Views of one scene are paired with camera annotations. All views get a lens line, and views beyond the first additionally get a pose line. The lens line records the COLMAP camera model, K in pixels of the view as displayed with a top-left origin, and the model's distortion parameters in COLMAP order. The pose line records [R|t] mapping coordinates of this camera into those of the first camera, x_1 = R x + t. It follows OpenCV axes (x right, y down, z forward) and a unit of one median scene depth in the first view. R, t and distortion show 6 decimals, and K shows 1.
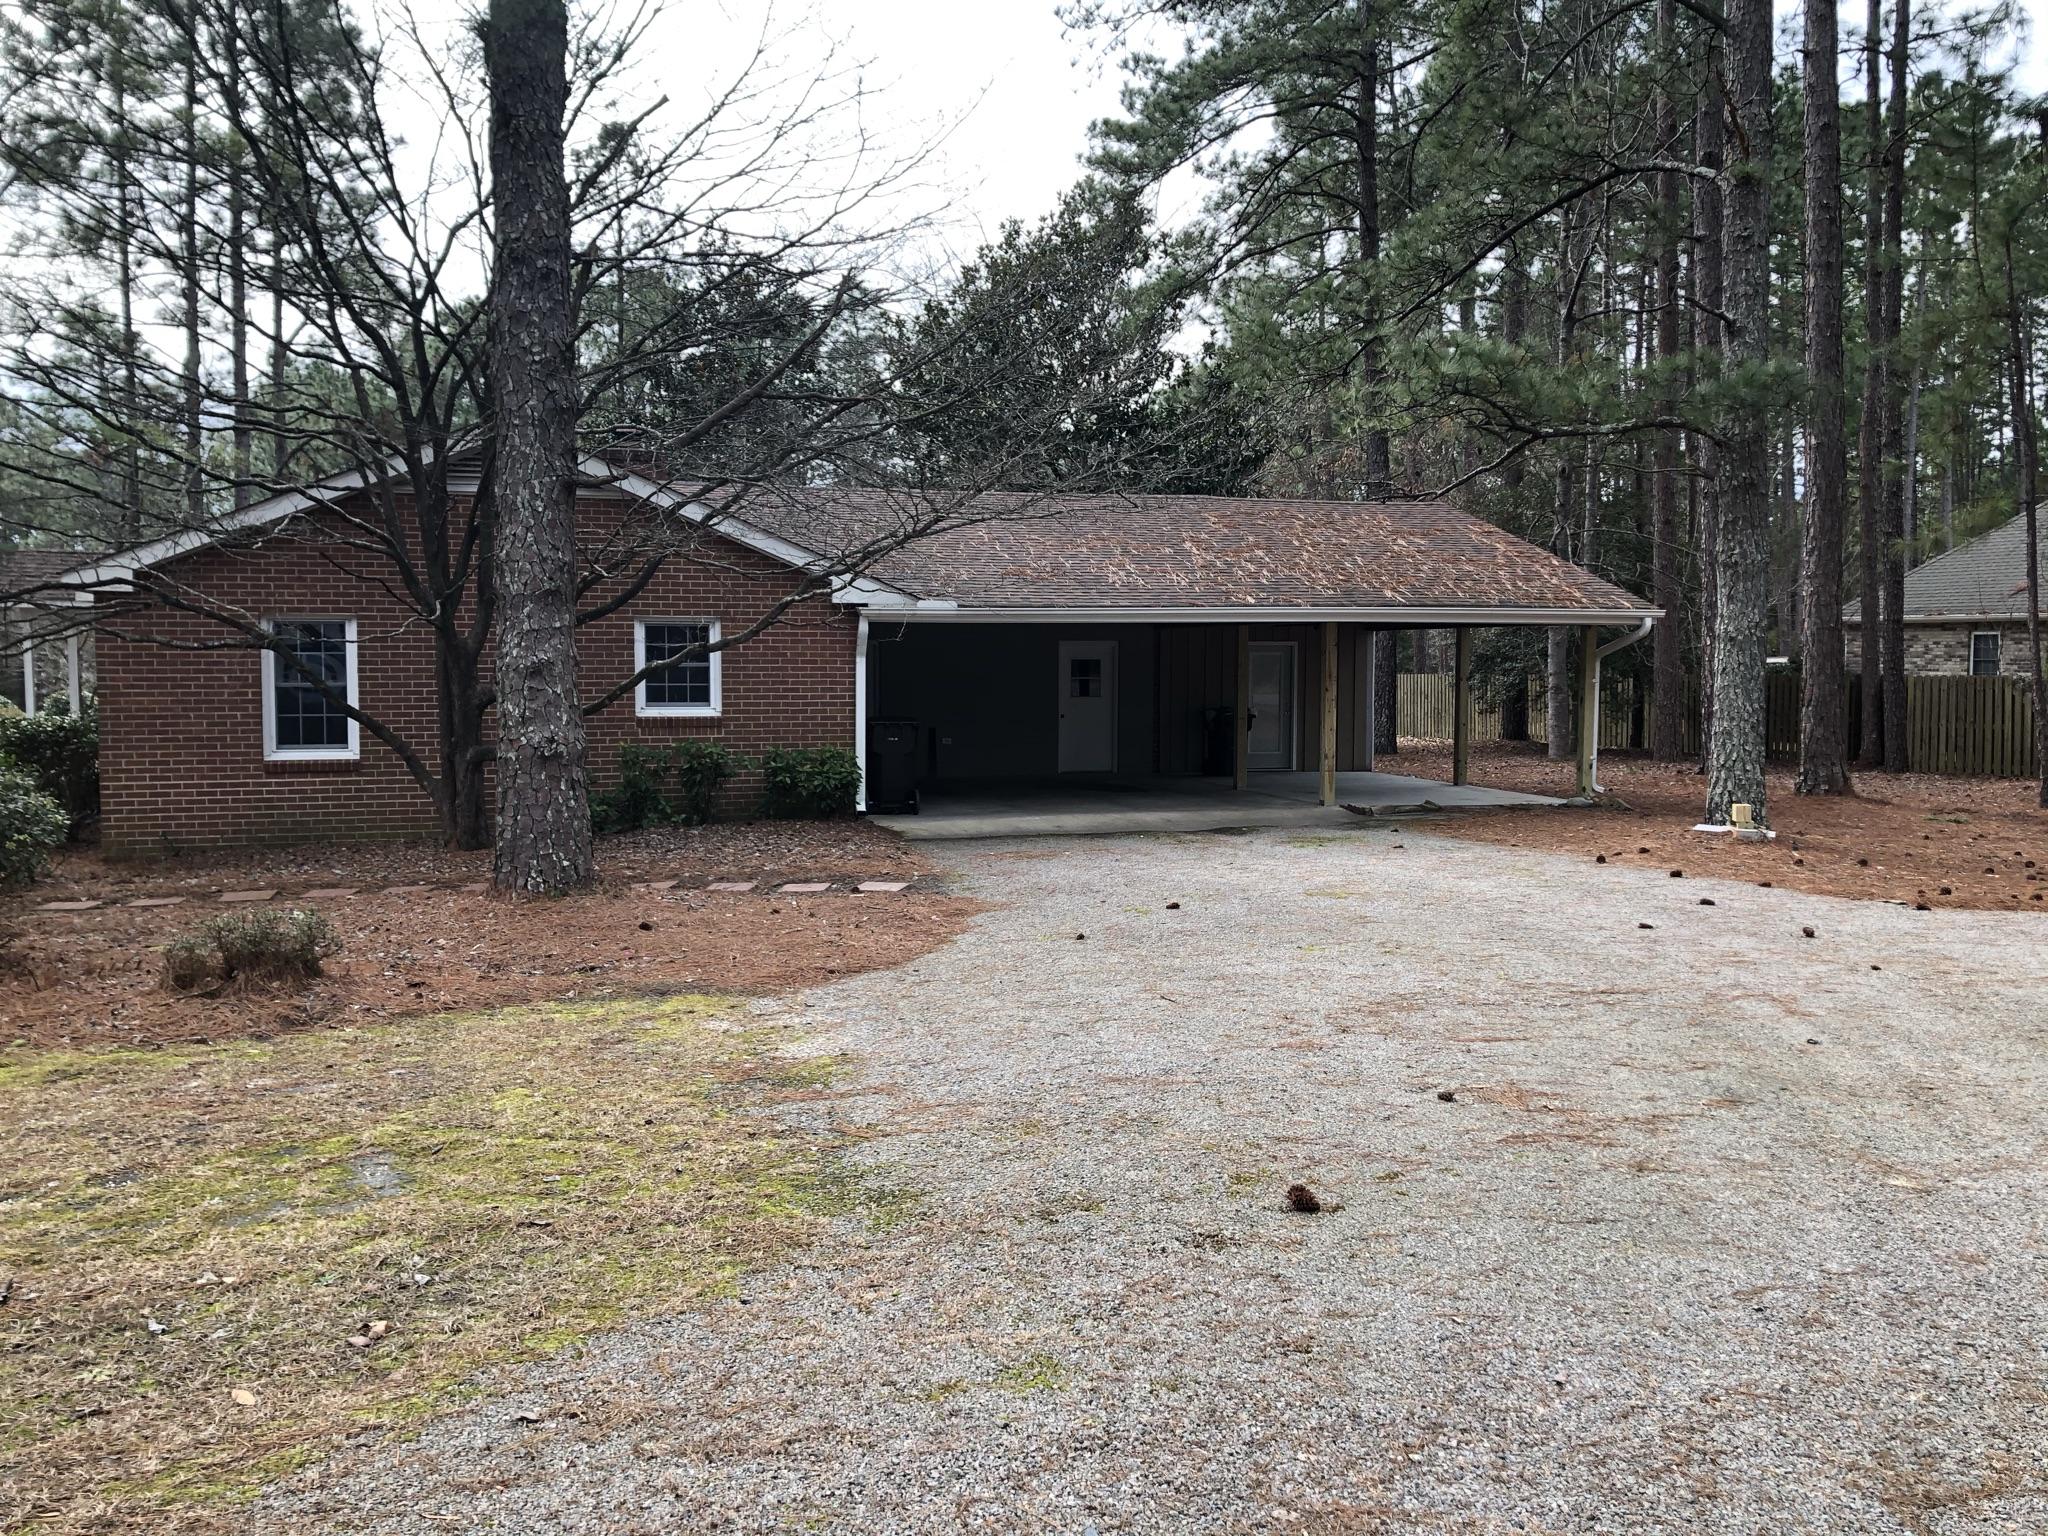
lens RADIAL K [[1679.3, 0, 1023.8], [0, 1679.3, 767.9], [0, 0, 1]] dist [0.067553, -0.051852]
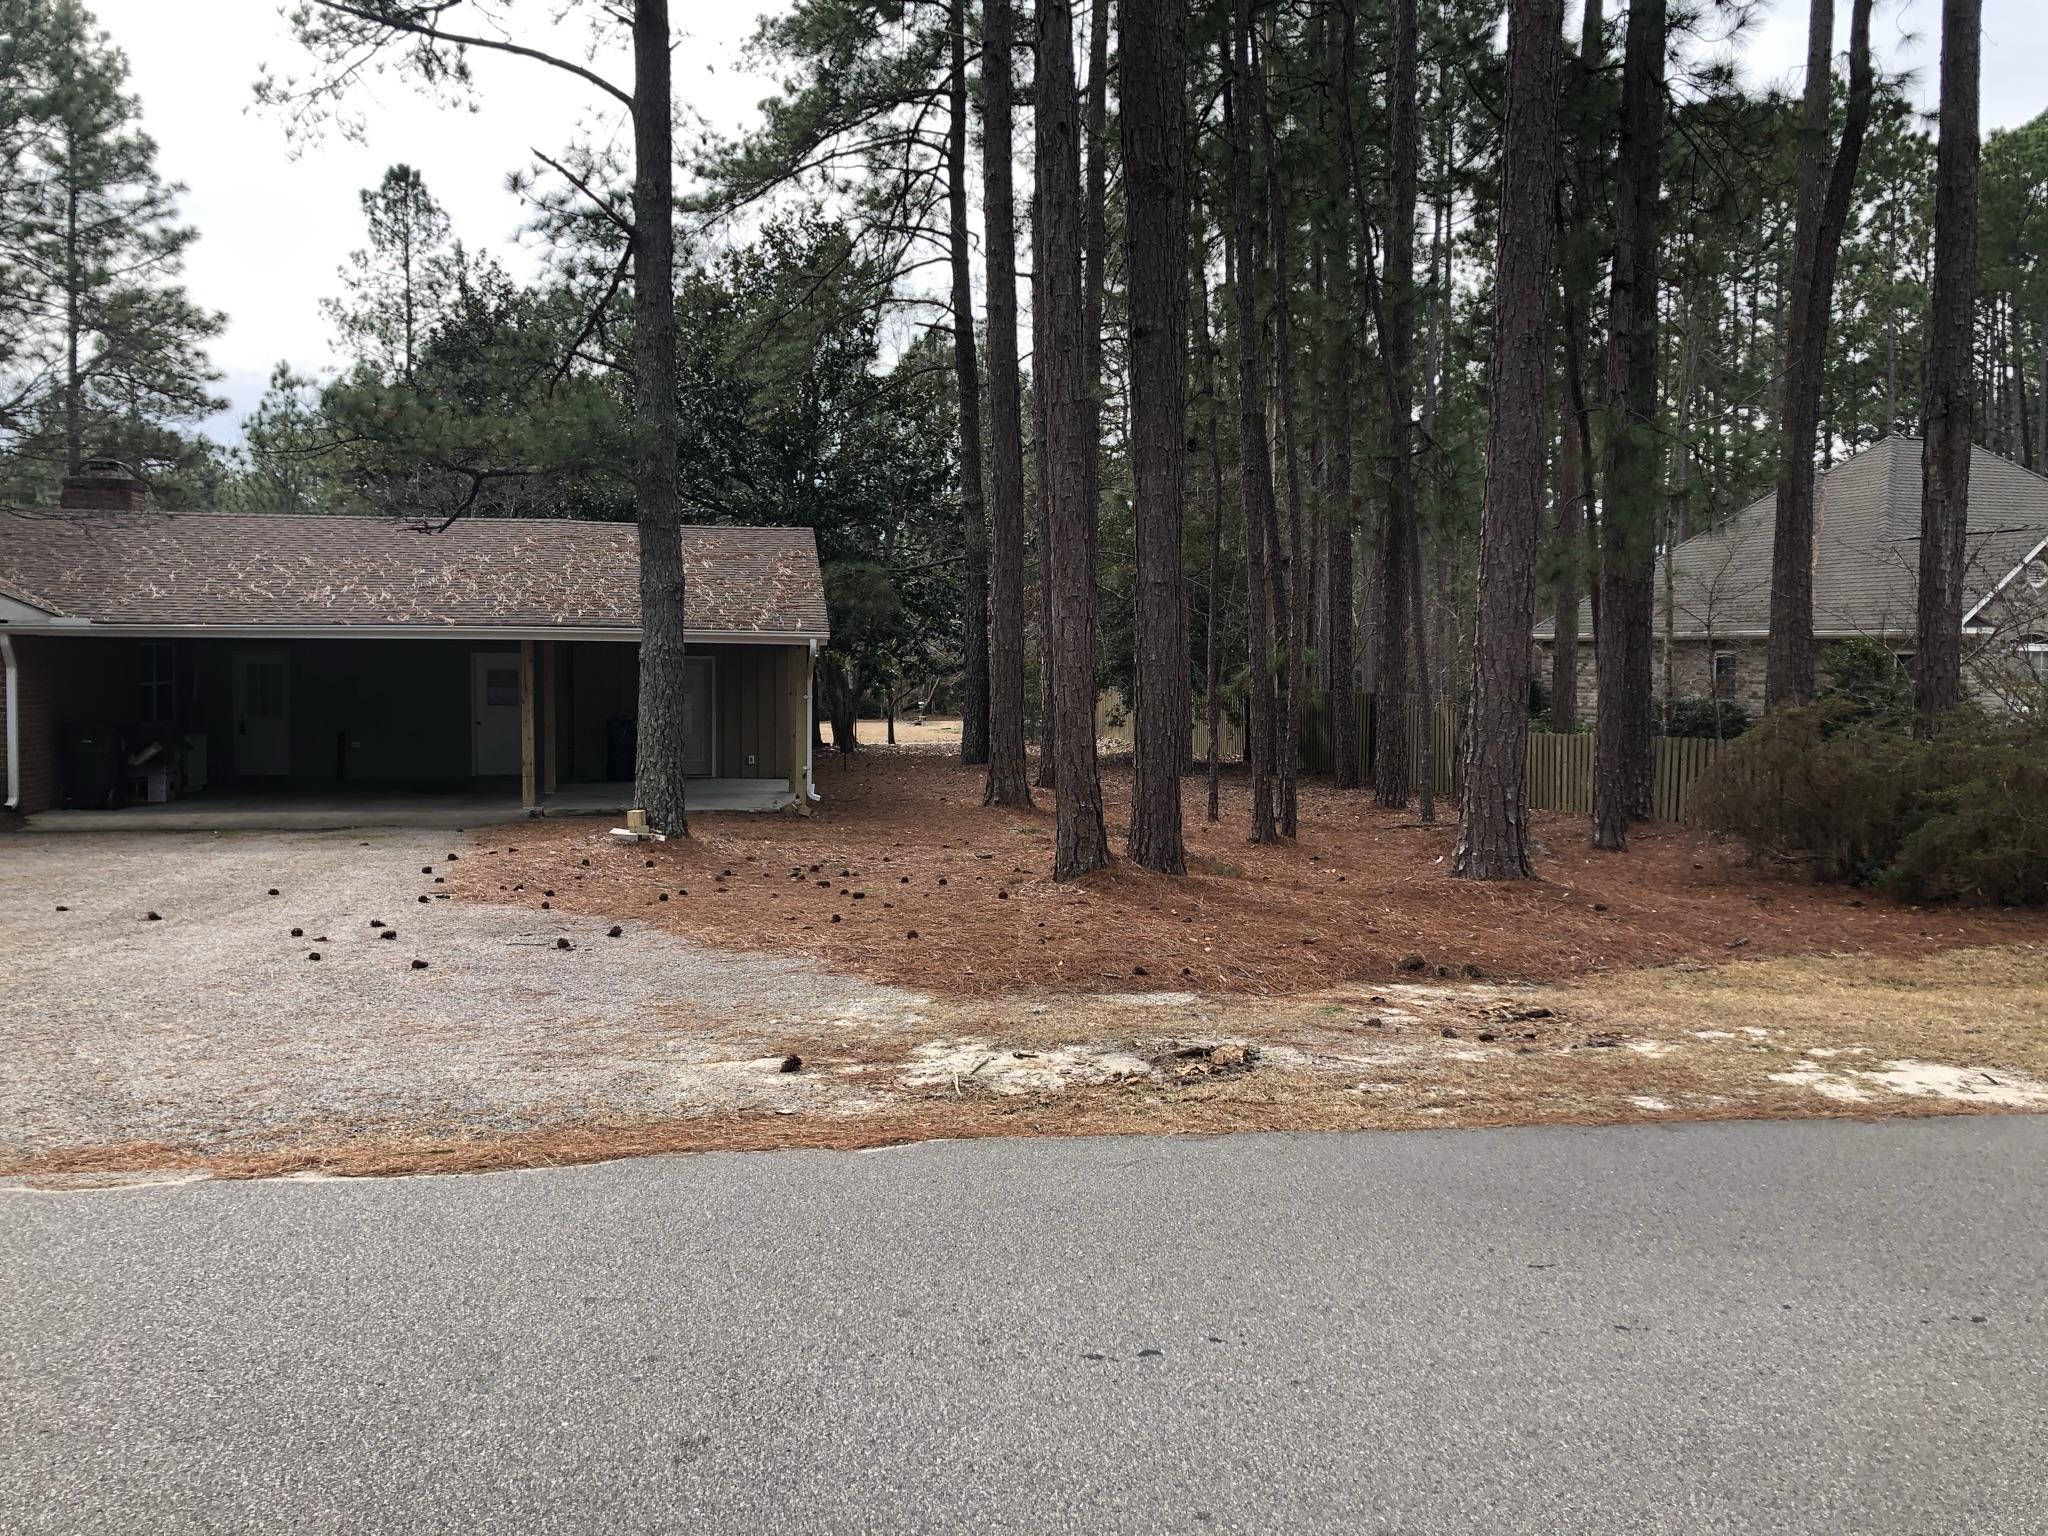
lens RADIAL K [[1679.3, 0, 1021.5], [0, 1679.3, 765.1], [0, 0, 1]] dist [0.067553, -0.051852]
pose [[0.993668, 0.015209, -0.111323, 0.590810], [-0.015760, 0.999868, -0.004071, -0.005709], [0.111247, 0.005799, 0.993776, -0.045724]]
